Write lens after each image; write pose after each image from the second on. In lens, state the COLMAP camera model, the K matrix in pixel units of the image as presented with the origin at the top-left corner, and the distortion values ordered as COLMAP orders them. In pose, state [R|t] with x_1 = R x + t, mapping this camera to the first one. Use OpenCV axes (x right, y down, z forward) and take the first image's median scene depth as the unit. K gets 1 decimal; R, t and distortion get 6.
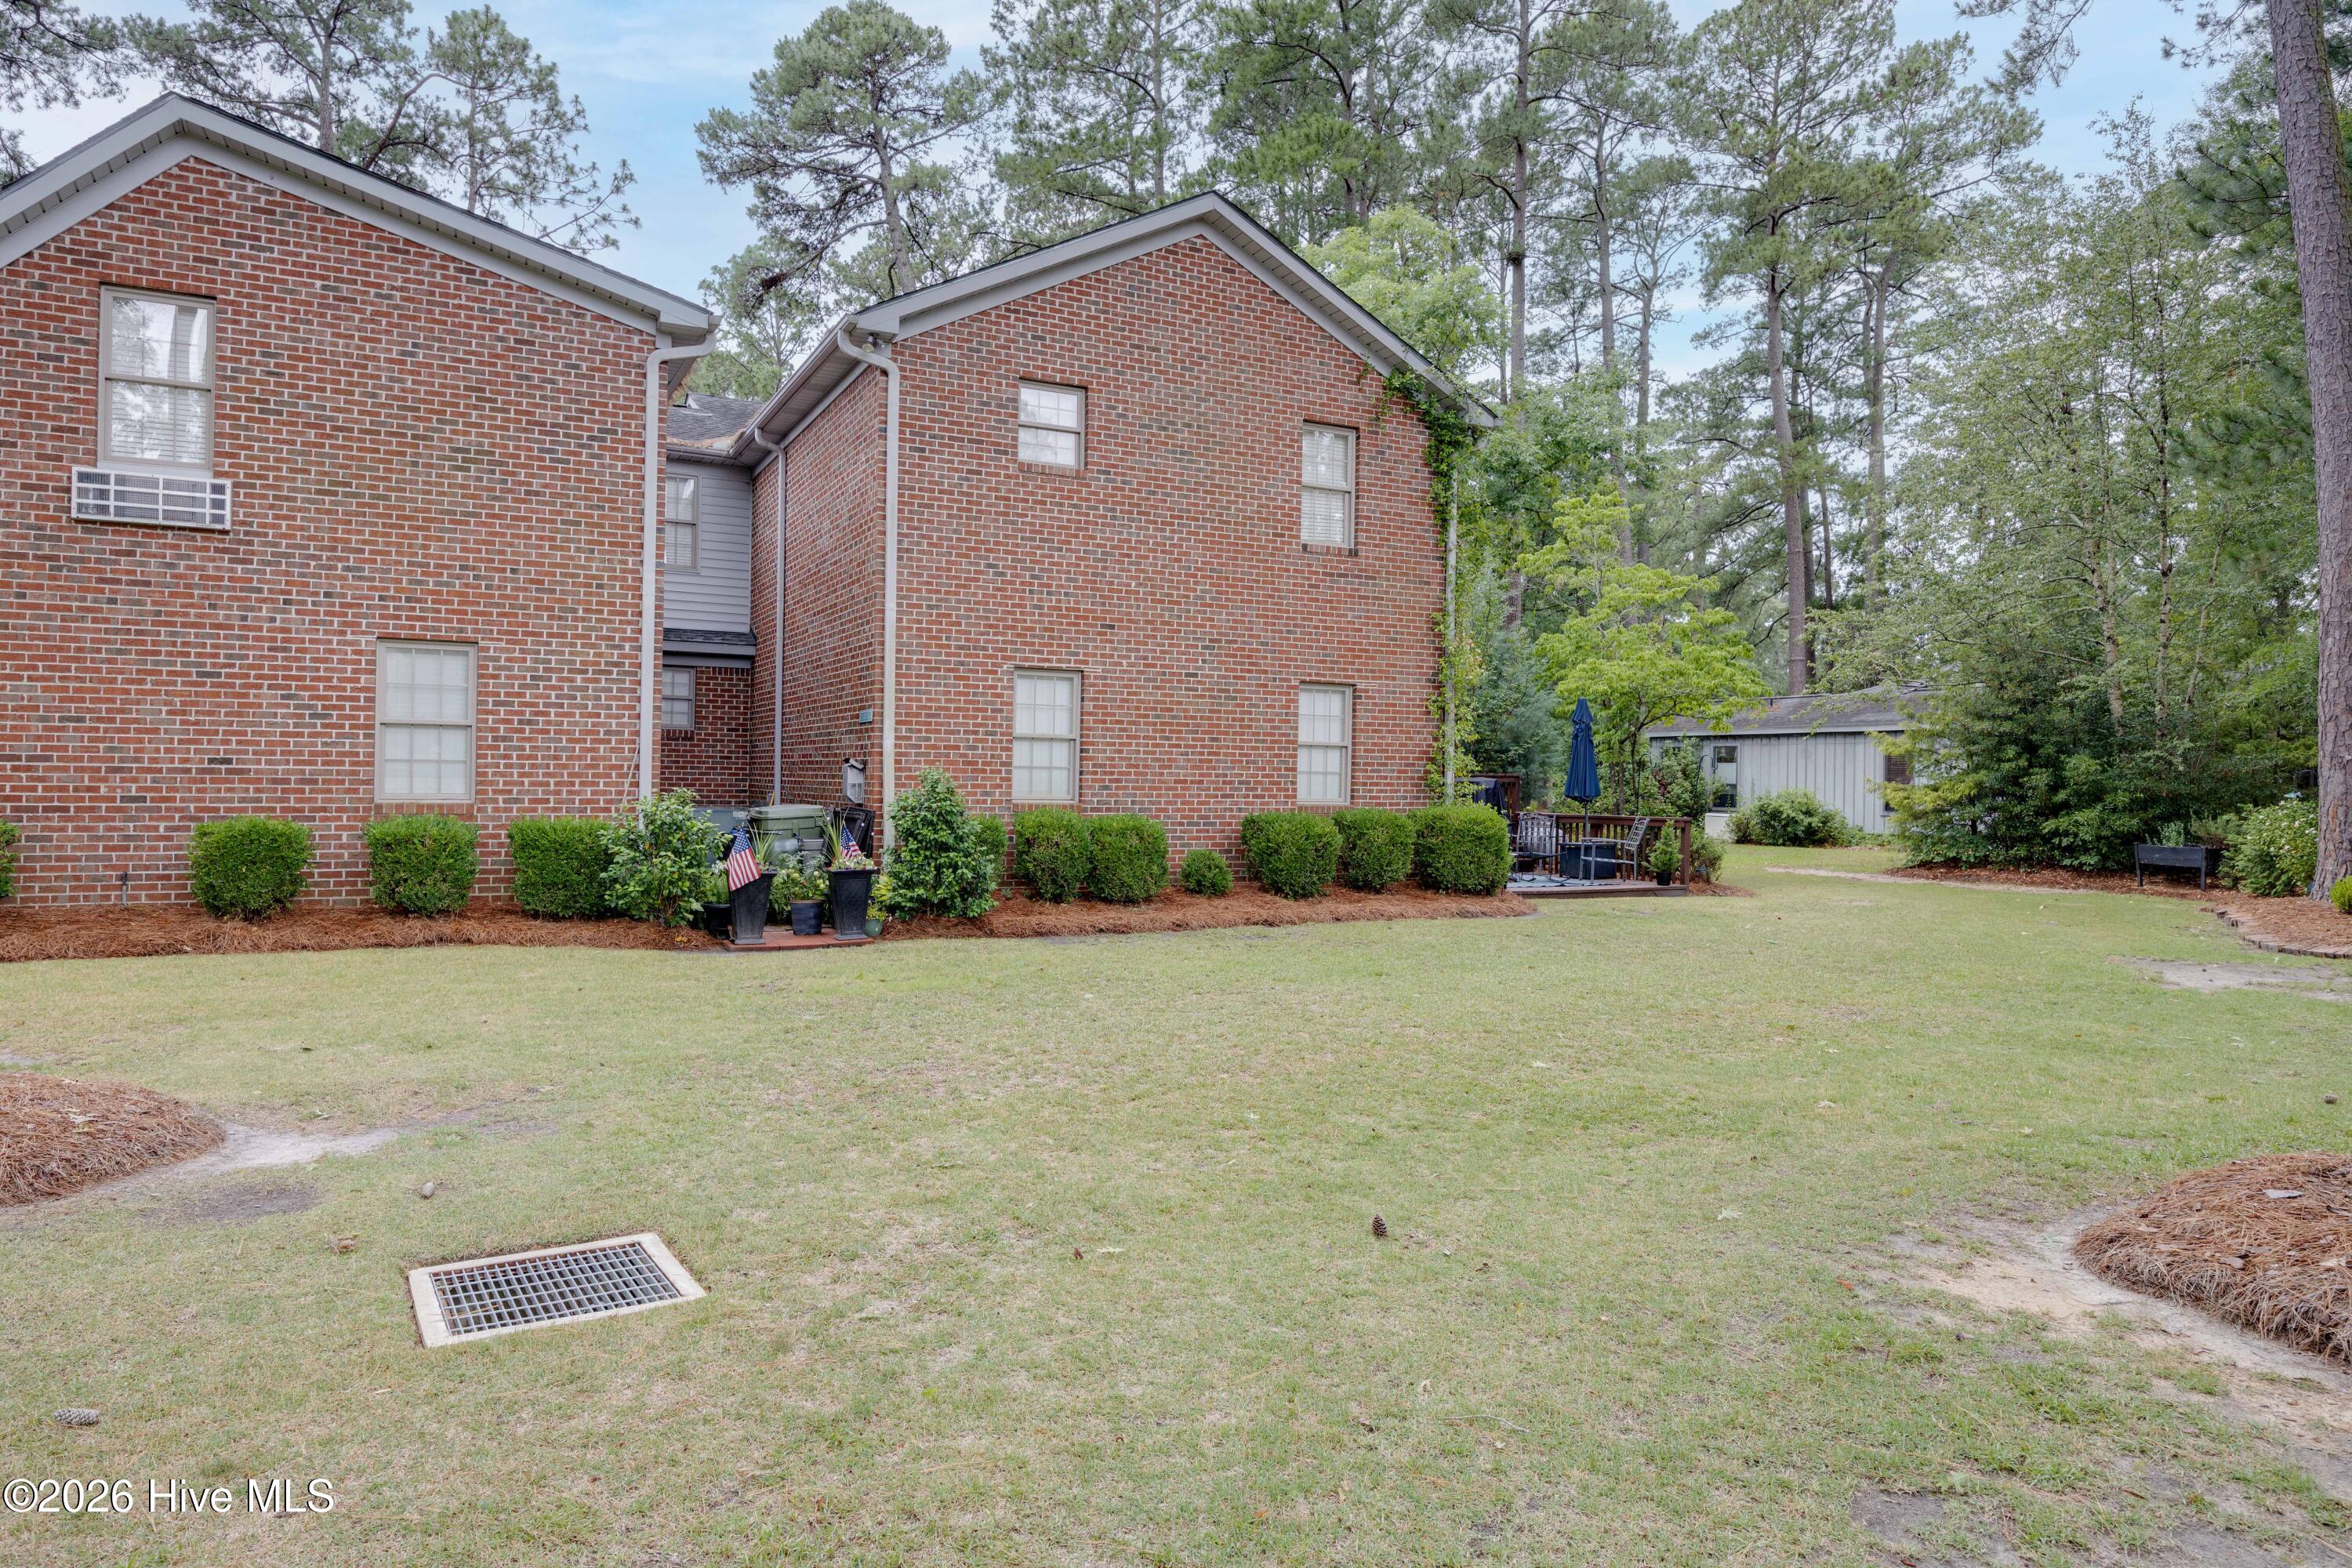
lens RADIAL K [[1277.6, 0, 1176.0], [0, 1277.6, 784.0], [0, 0, 1]] dist [-0.006290, -0.001029]
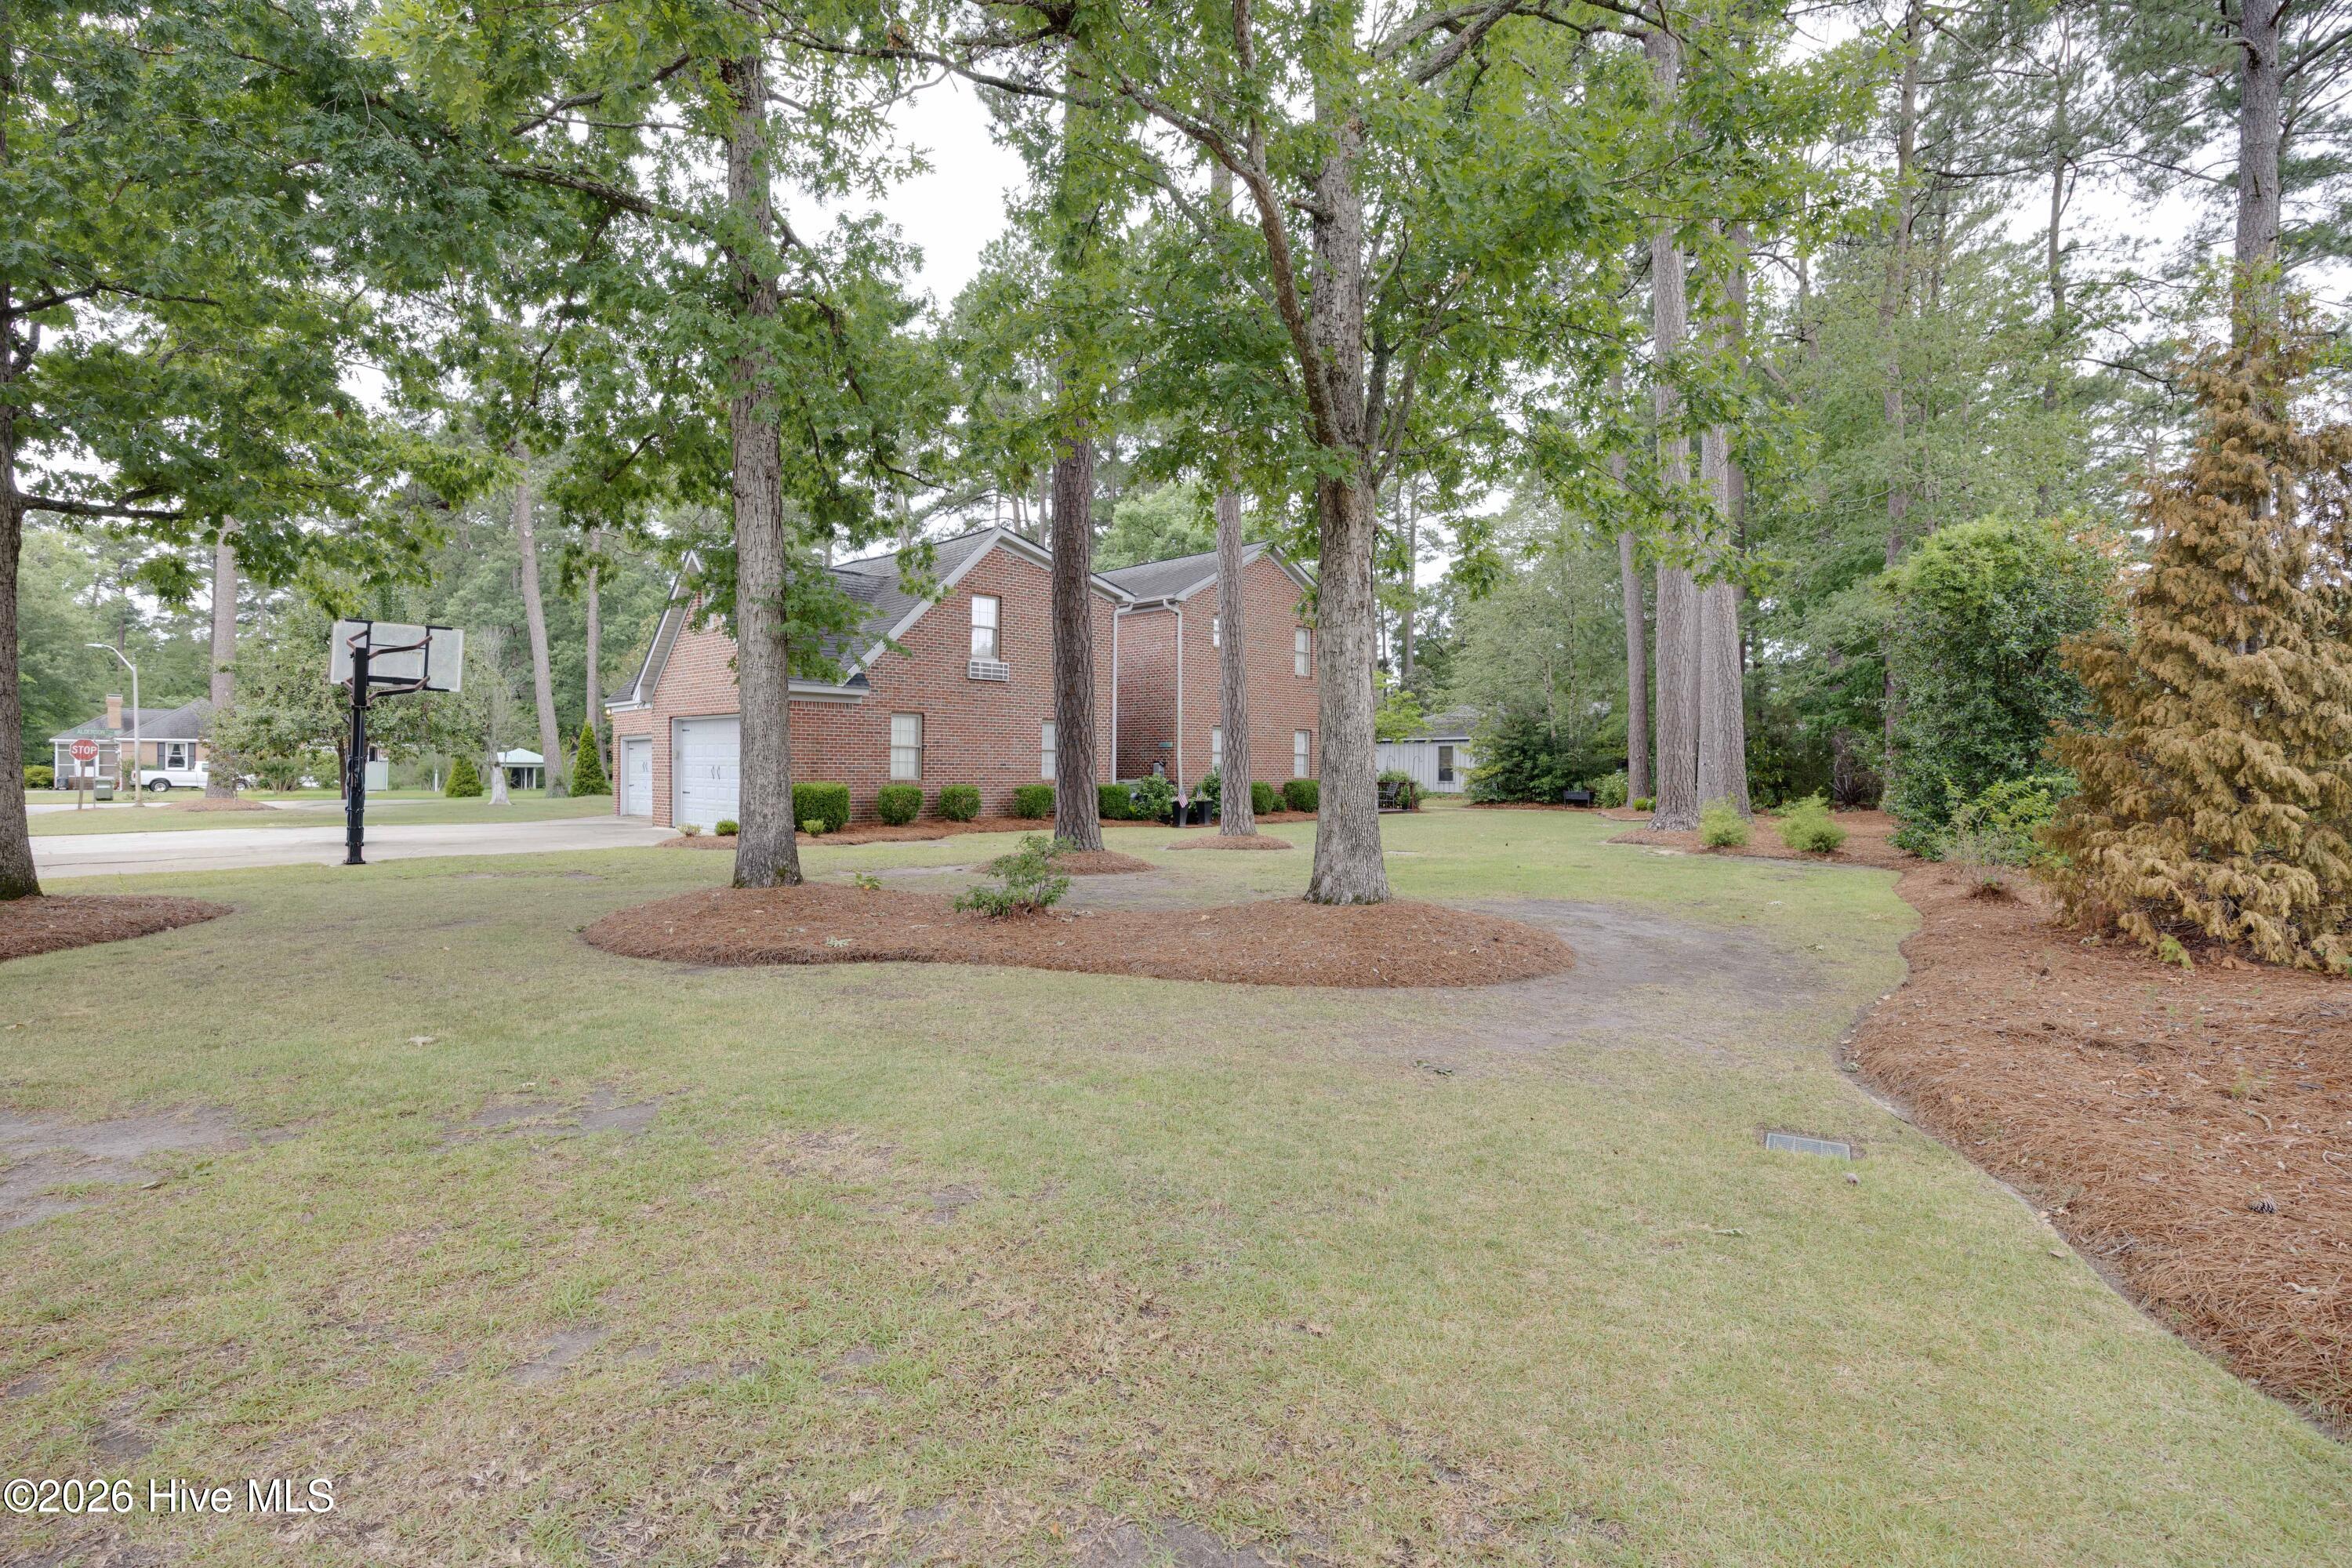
lens RADIAL K [[936.2, 0, 1163.5], [0, 936.2, 777.6], [0, 0, 1]] dist [0.001272, -0.000368]
pose [[0.961074, -0.010539, 0.276090, -0.482513], [0.007604, 0.999903, 0.011700, -0.005840], [-0.276187, -0.009145, 0.961060, -0.517683]]
